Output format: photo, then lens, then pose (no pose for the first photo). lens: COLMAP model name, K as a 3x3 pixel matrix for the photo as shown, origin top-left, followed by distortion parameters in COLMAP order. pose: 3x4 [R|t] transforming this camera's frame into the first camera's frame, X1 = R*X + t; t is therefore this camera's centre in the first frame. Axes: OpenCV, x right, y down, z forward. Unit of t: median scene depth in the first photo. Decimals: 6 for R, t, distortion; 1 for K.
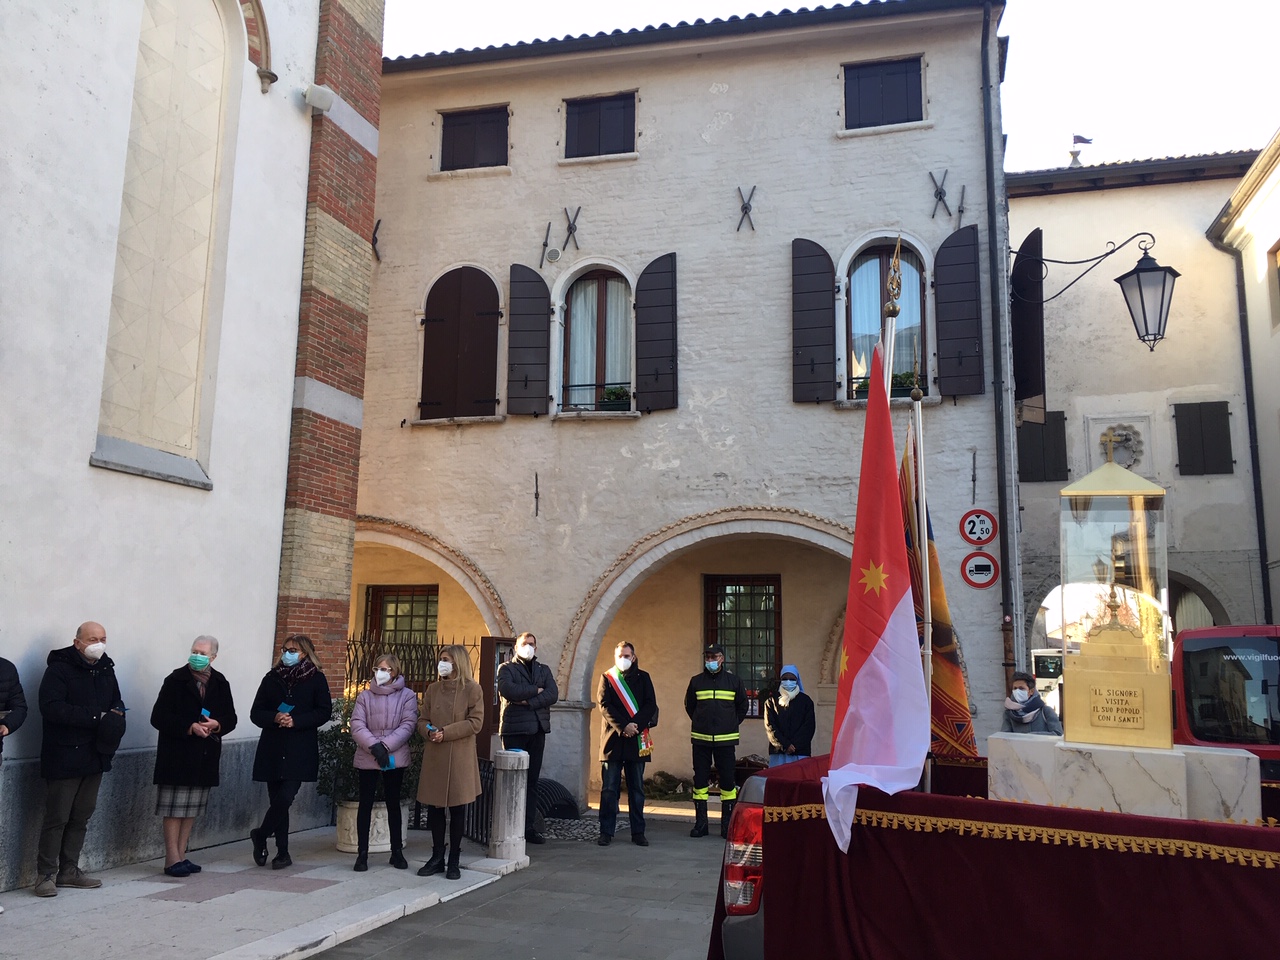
lens RADIAL K [[1083.7, 0, 640.0], [0, 1083.7, 480.0], [0, 0, 1]] dist [0.093617, -0.238534]
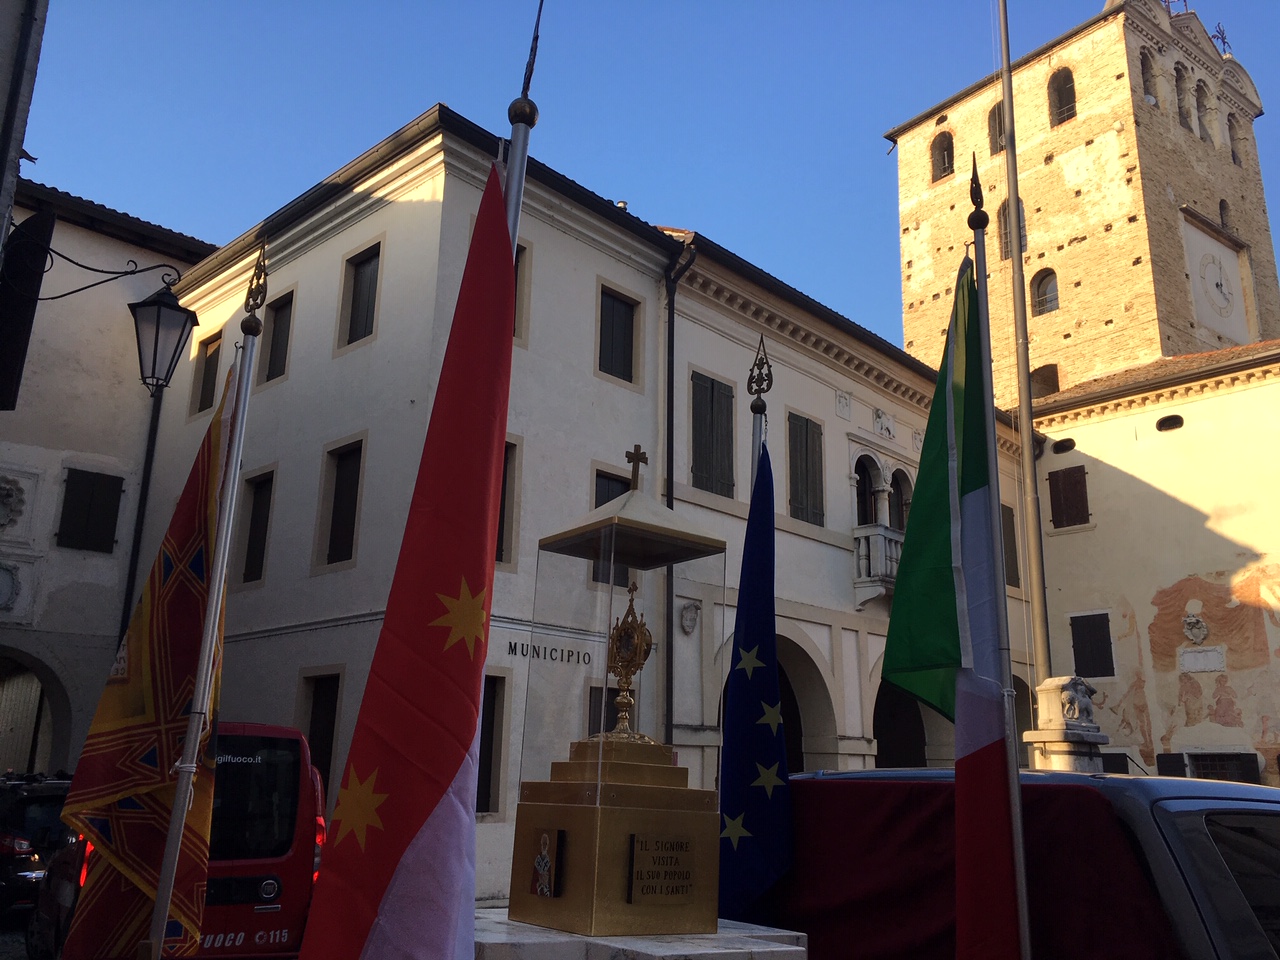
lens RADIAL K [[1082.3, 0, 640.0], [0, 1082.3, 480.0], [0, 0, 1]] dist [0.094396, -0.118103]
pose [[0.515404, 0.221025, 0.827953, -0.037303], [-0.156495, 0.974195, -0.162646, 0.025573], [-0.842537, -0.045742, 0.536693, 0.186019]]
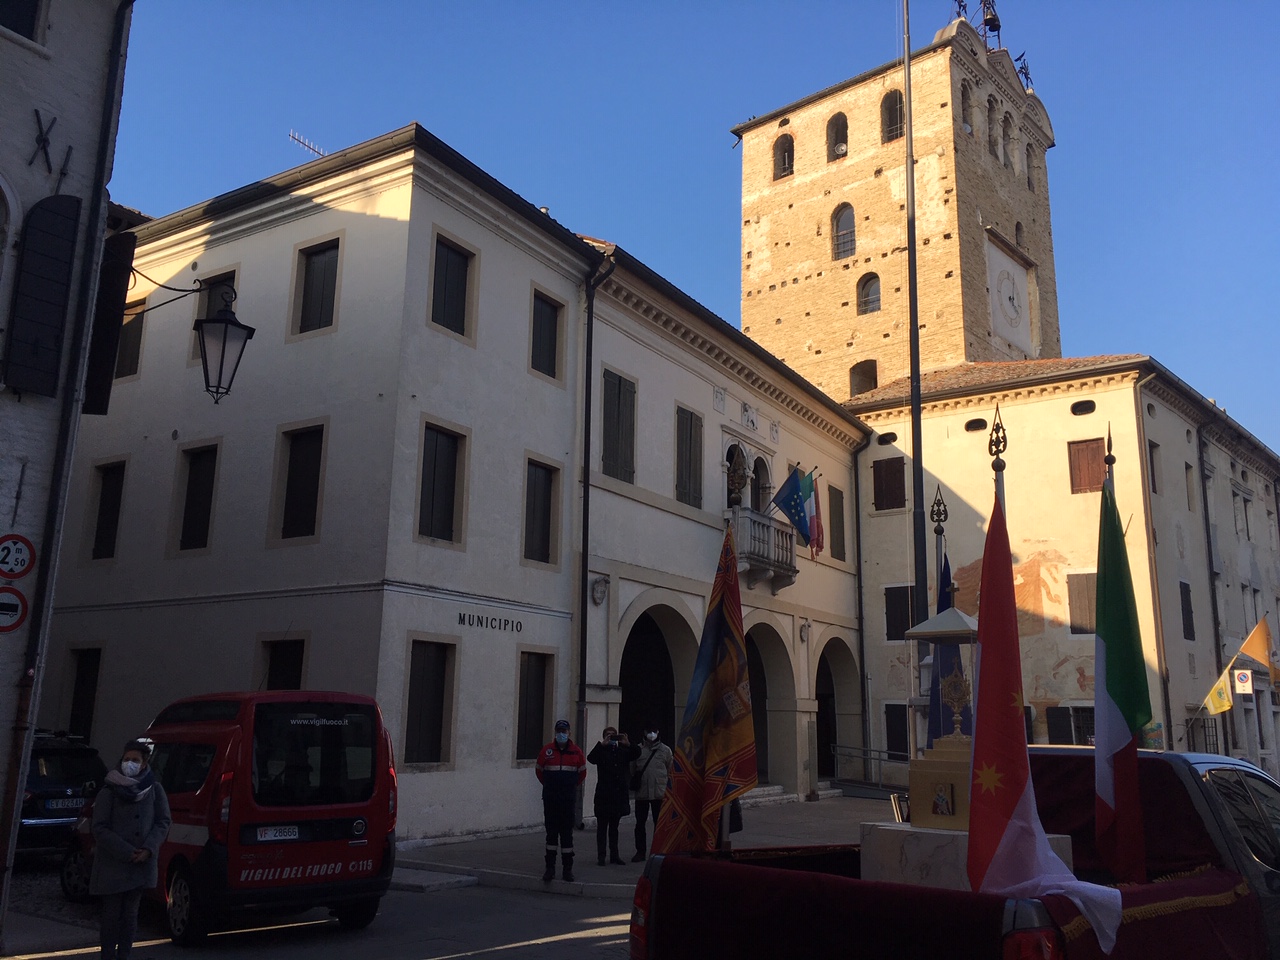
lens RADIAL K [[1082.3, 0, 640.0], [0, 1082.3, 480.0], [0, 0, 1]] dist [0.094396, -0.118103]
pose [[0.338232, 0.198659, 0.919855, -0.272189], [-0.171142, 0.974150, -0.147456, 0.026929], [-0.925370, -0.107551, 0.363487, 0.260375]]
